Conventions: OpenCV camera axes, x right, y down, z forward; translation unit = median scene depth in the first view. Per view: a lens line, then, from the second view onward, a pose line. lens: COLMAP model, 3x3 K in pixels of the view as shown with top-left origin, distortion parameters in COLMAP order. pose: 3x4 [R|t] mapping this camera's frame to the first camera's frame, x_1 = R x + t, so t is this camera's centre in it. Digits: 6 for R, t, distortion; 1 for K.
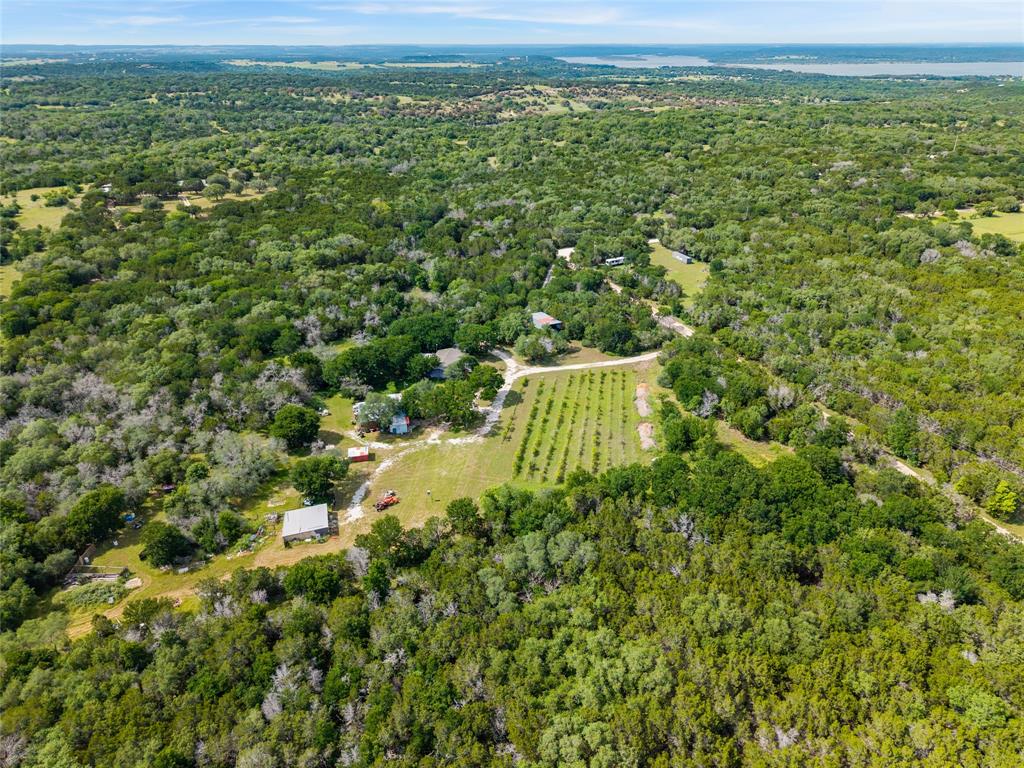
lens RADIAL K [[702.9, 0, 510.4], [0, 702.9, 384.4], [0, 0, 1]] dist [0.028616, -0.029219]
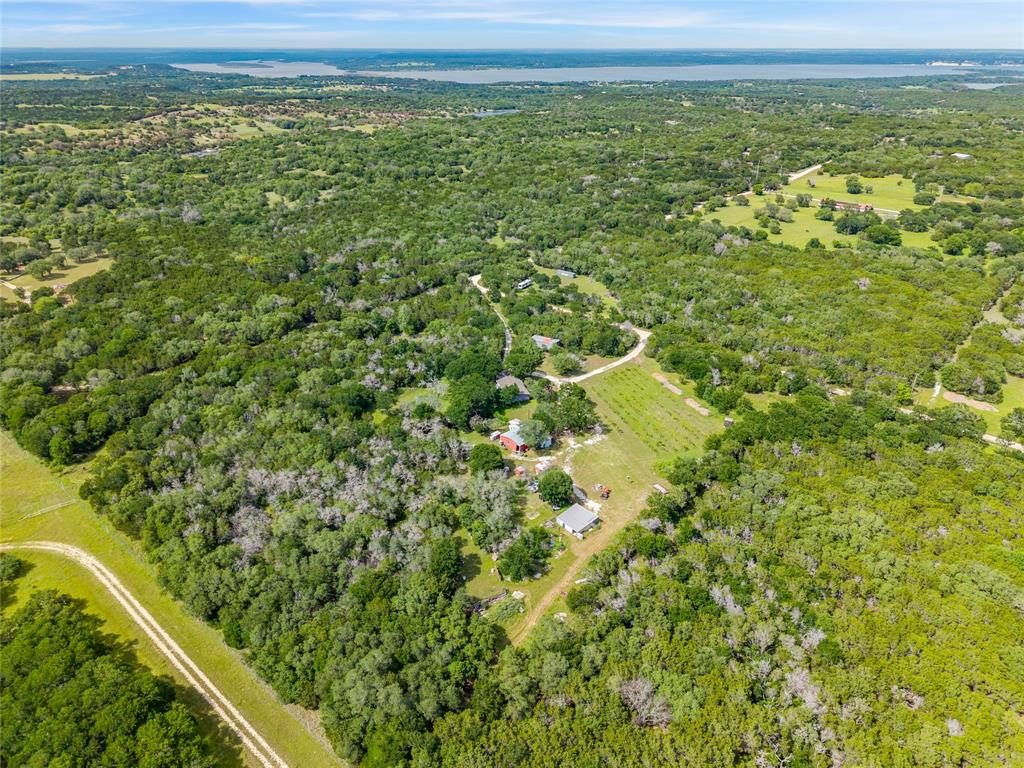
lens RADIAL K [[702.9, 0, 513.4], [0, 702.9, 385.2], [0, 0, 1]] dist [0.028616, -0.029219]
pose [[0.876016, -0.207558, 0.435335, -0.084624], [0.207838, 0.977005, 0.047585, -0.013009], [-0.435201, 0.048794, 0.899010, -0.014316]]
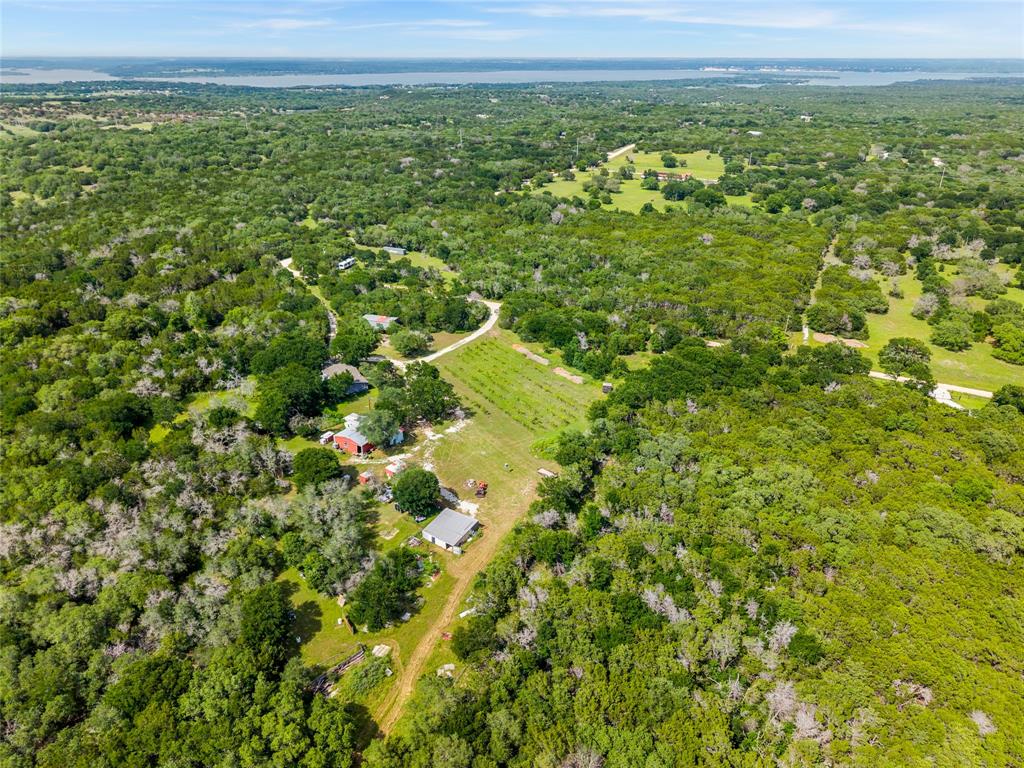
lens RADIAL K [[702.9, 0, 518.4], [0, 702.9, 381.6], [0, 0, 1]] dist [0.028616, -0.029219]
pose [[0.721589, -0.286807, 0.630120, -0.072244], [0.298543, 0.950089, 0.090564, -0.005892], [-0.624645, 0.122768, 0.771198, 0.013418]]
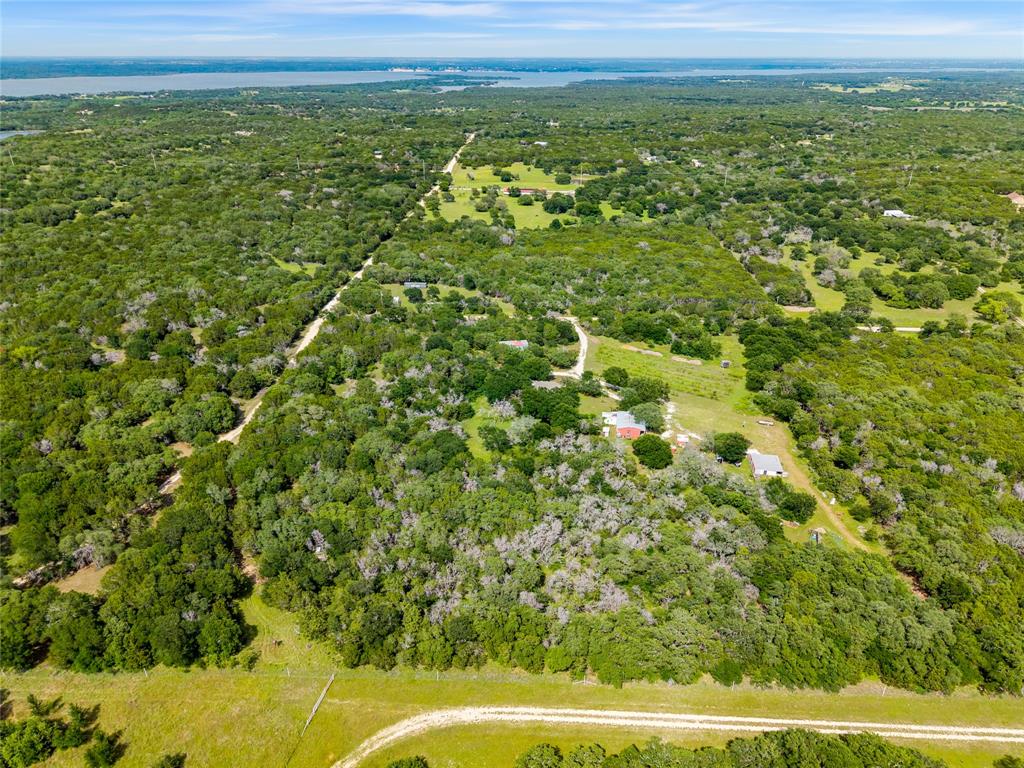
lens RADIAL K [[702.9, 0, 513.8], [0, 702.9, 384.0], [0, 0, 1]] dist [0.028616, -0.029219]
pose [[0.372226, -0.391742, 0.841419, -0.156774], [0.401879, 0.885199, 0.234343, -0.049053], [-0.836625, 0.250920, 0.486927, 0.061828]]
